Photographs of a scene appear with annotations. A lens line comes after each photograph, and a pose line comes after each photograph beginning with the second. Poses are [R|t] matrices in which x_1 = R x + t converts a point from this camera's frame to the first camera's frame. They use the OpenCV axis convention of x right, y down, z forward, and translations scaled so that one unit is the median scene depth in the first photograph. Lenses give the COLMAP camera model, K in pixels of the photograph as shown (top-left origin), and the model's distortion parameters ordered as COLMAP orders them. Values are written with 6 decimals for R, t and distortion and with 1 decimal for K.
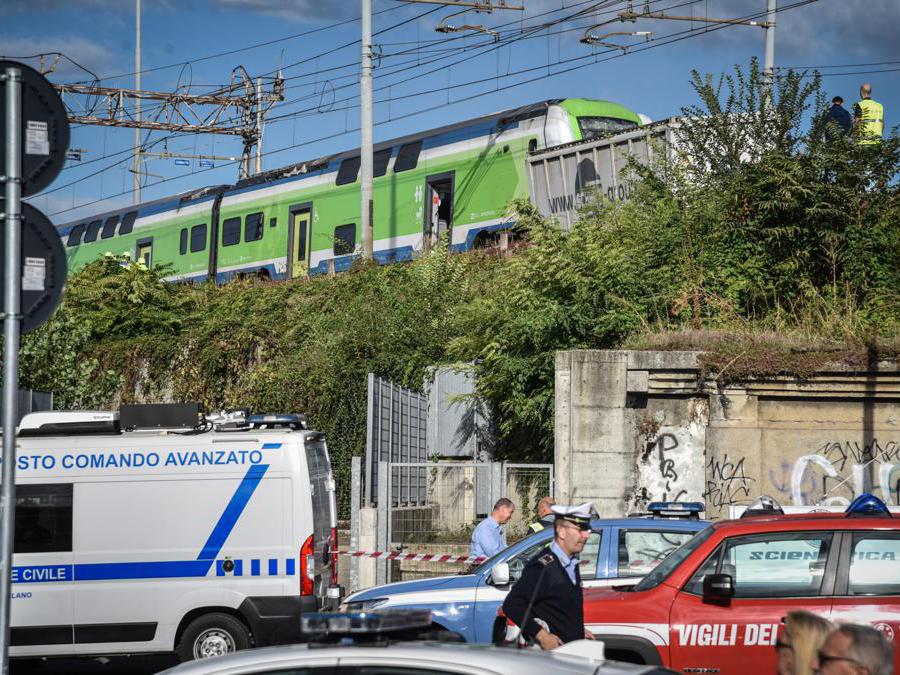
lens RADIAL K [[3149.2, 0, 452.5], [0, 3149.2, 351.9], [0, 0, 1]] dist [1.122448, -1.375687]
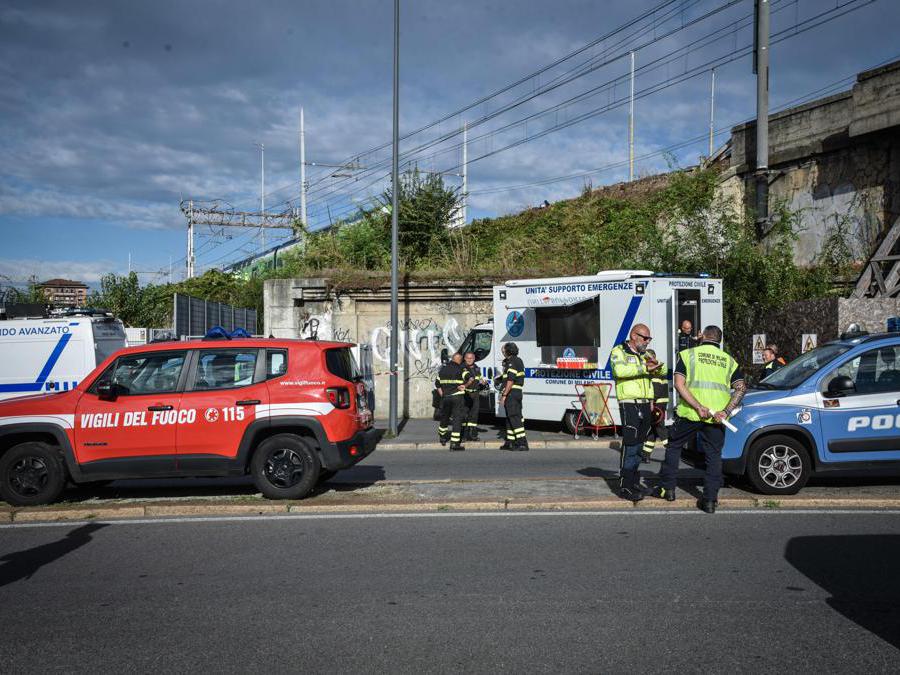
lens RADIAL K [[1076.0, 0, 450.0], [0, 1076.0, 337.5], [0, 0, 1]] dist [0.096611, 0.006290]
pose [[0.999401, -0.017984, 0.029570, 0.136082], [0.017358, 0.999623, 0.021283, 0.024606], [-0.029942, -0.020757, 0.999336, 0.287573]]
